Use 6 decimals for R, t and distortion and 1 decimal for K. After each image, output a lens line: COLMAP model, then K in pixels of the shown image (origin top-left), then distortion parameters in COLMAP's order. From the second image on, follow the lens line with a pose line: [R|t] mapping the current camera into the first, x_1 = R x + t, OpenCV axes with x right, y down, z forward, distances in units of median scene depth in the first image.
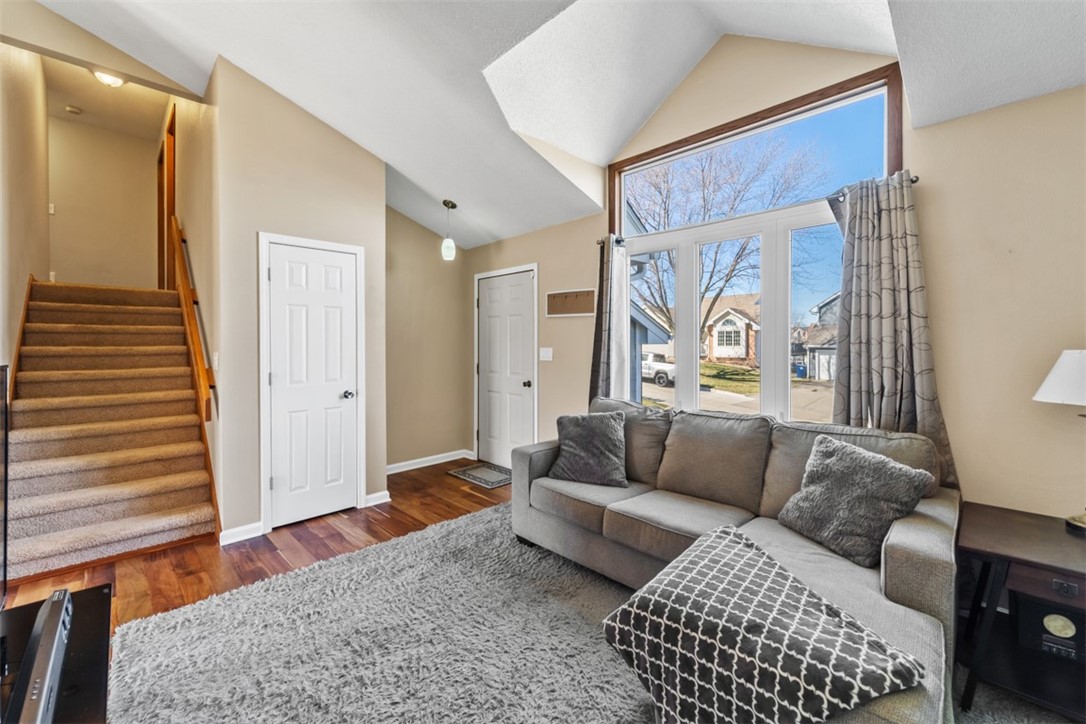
lens RADIAL K [[446.1, 0, 544.2], [0, 446.1, 344.2], [0, 0, 1]] dist [0.000669, -0.000610]
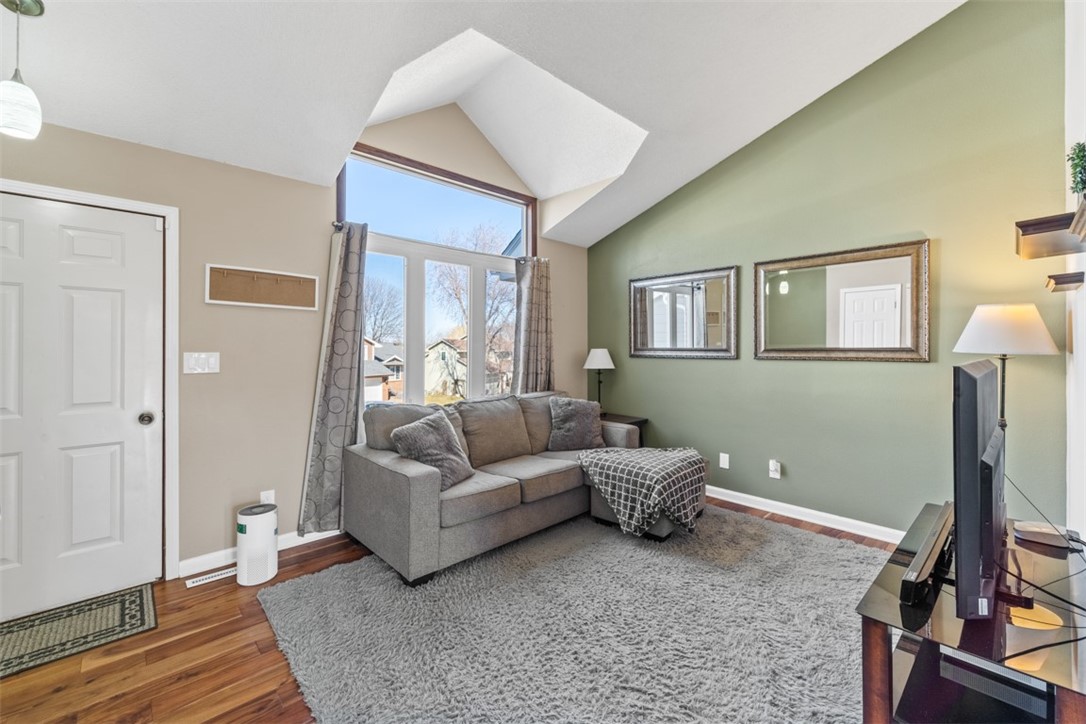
lens RADIAL K [[446.1, 0, 536.9], [0, 446.1, 344.9], [0, 0, 1]] dist [0.000669, -0.000610]
pose [[0.013509, 0.005444, 0.999894, -0.693923], [0.000304, 0.999985, -0.005449, 0.001237], [-0.999909, 0.000377, 0.013508, 0.603883]]
